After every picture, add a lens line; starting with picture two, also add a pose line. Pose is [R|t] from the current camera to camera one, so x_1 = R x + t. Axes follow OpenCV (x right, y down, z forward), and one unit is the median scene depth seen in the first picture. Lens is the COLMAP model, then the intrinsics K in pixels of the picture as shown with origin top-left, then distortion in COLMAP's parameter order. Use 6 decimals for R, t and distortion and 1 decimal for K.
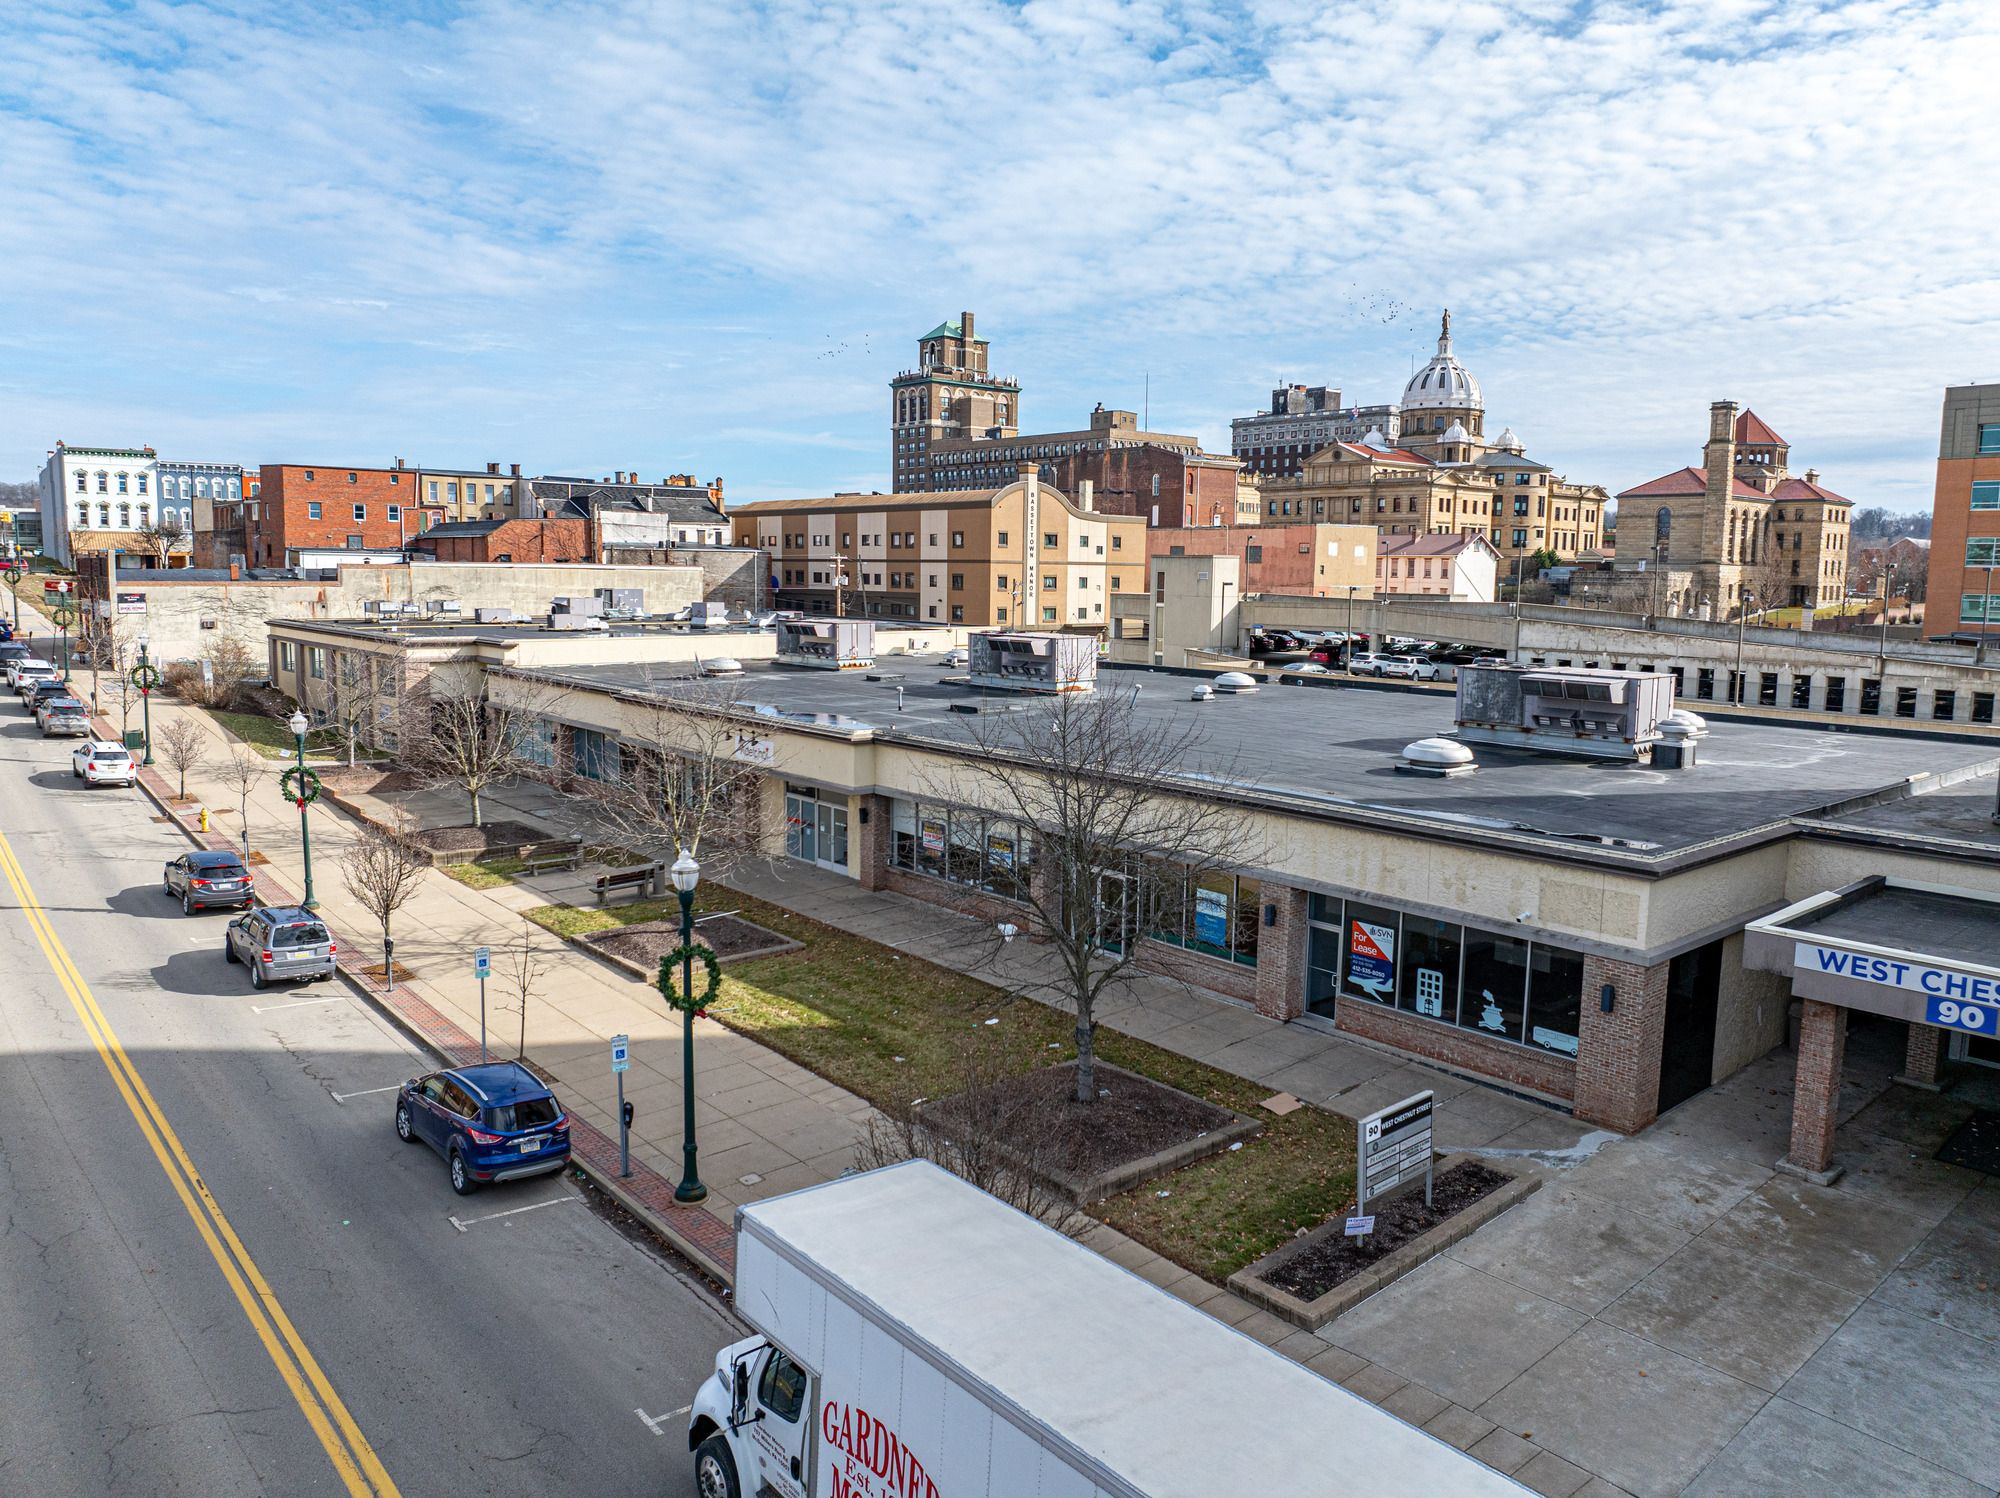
lens RADIAL K [[1406.6, 0, 1000.5], [0, 1406.6, 744.9], [0, 0, 1]] dist [-0.043342, 0.012580]
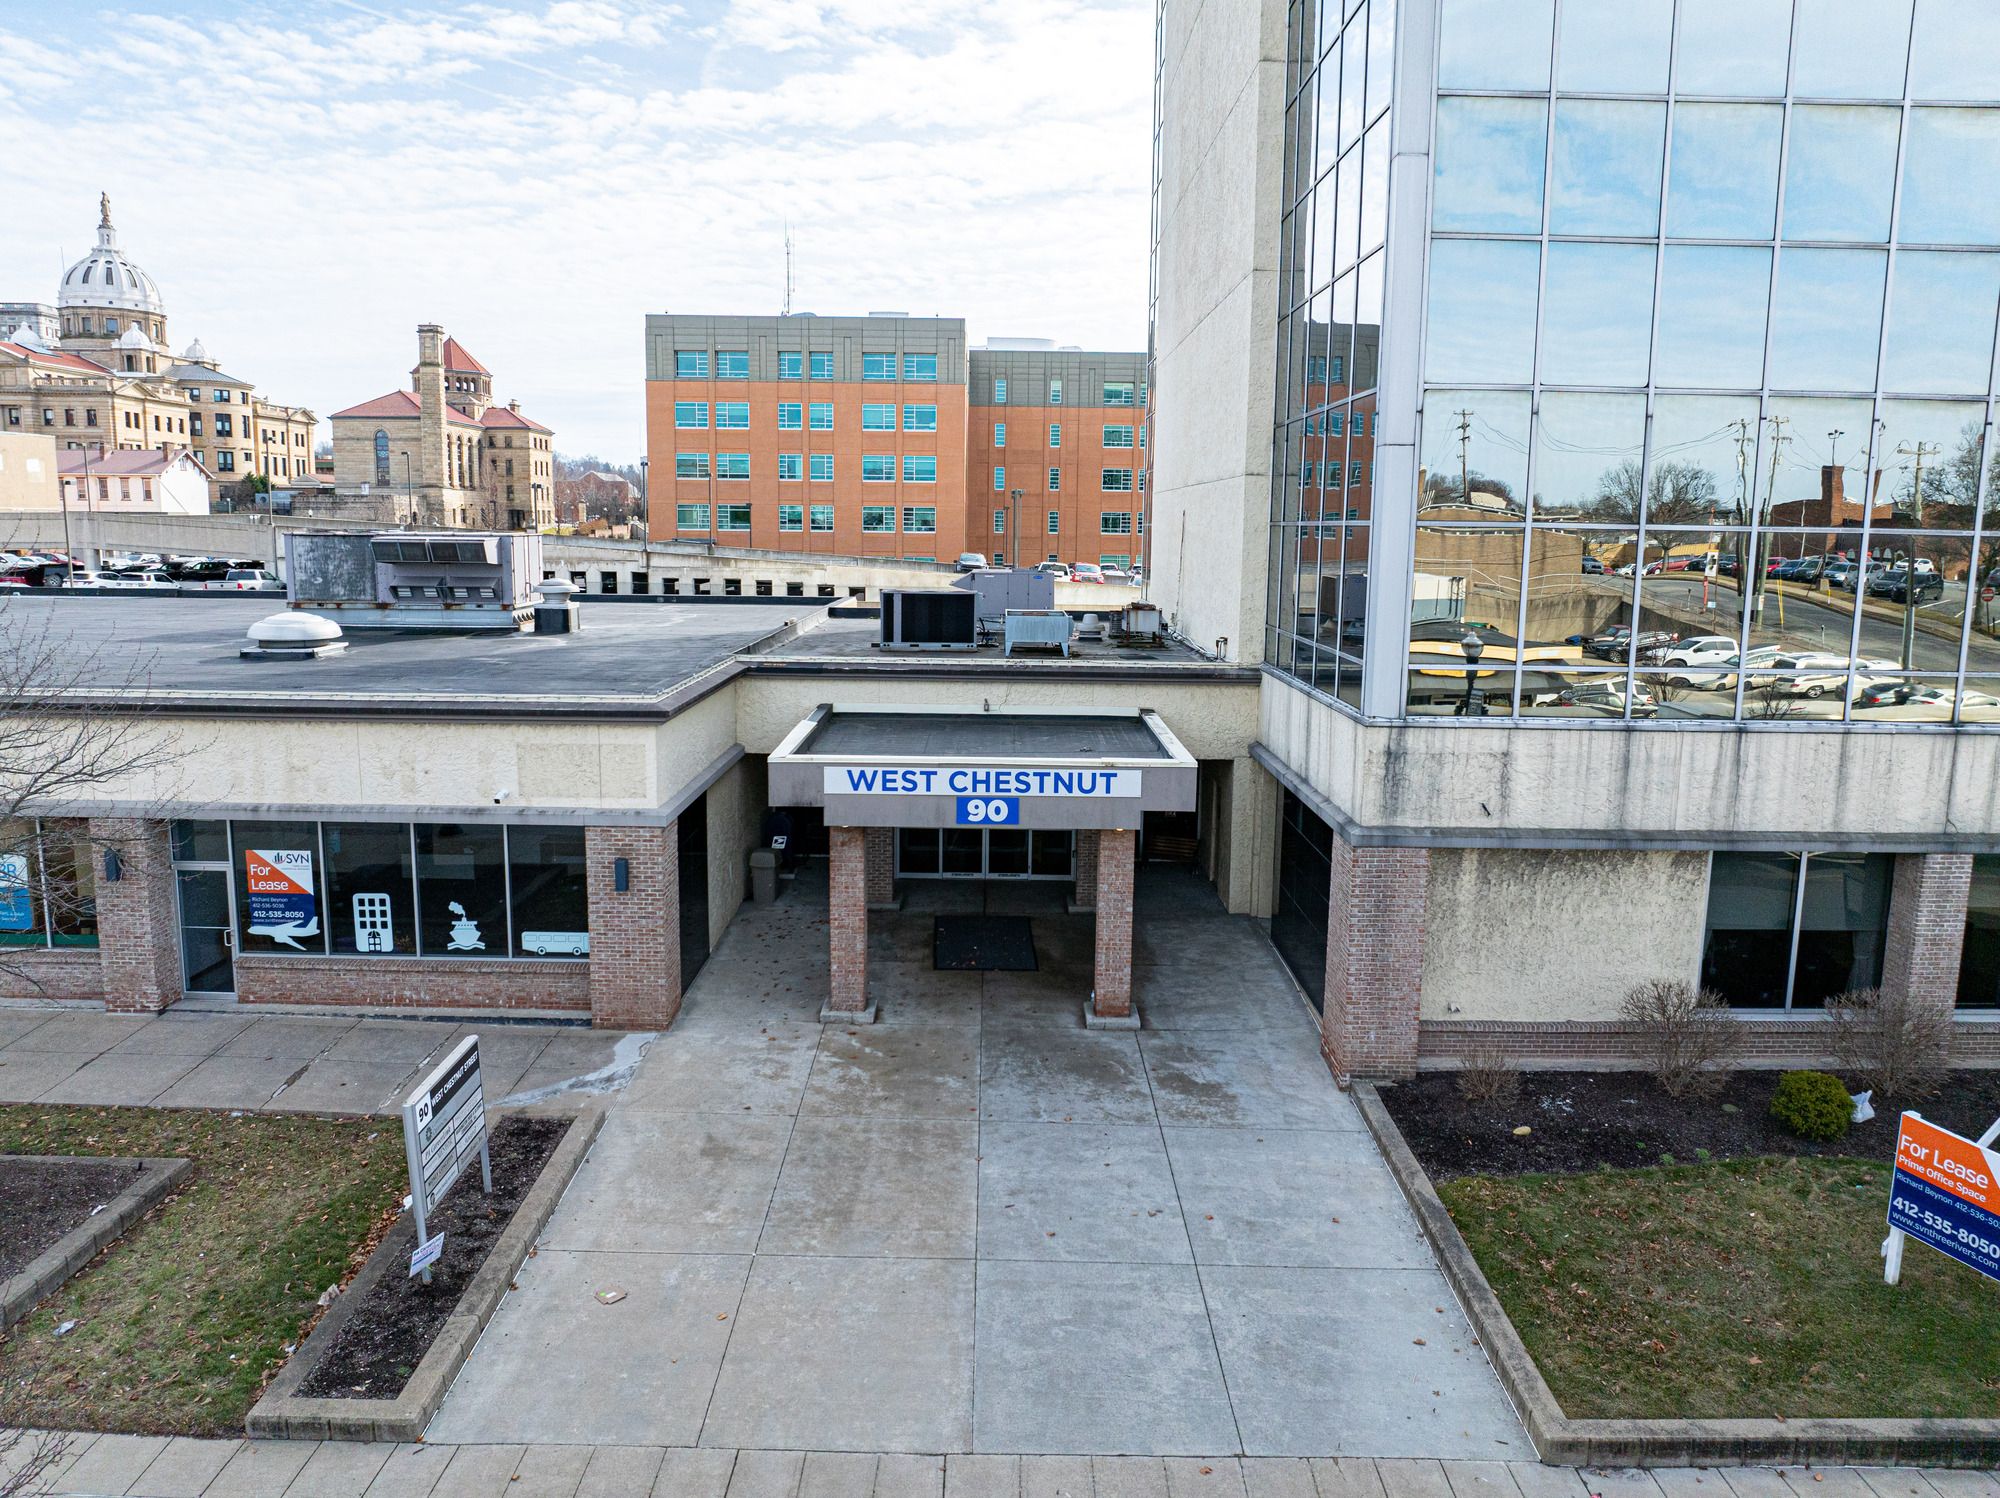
lens RADIAL K [[1406.6, 0, 996.4], [0, 1406.6, 749.6], [0, 0, 1]] dist [-0.043342, 0.012580]
pose [[0.649893, -0.124029, 0.749837, -0.027080], [0.089937, 0.992213, 0.086171, 0.048539], [-0.754686, 0.011436, 0.655987, 0.245537]]
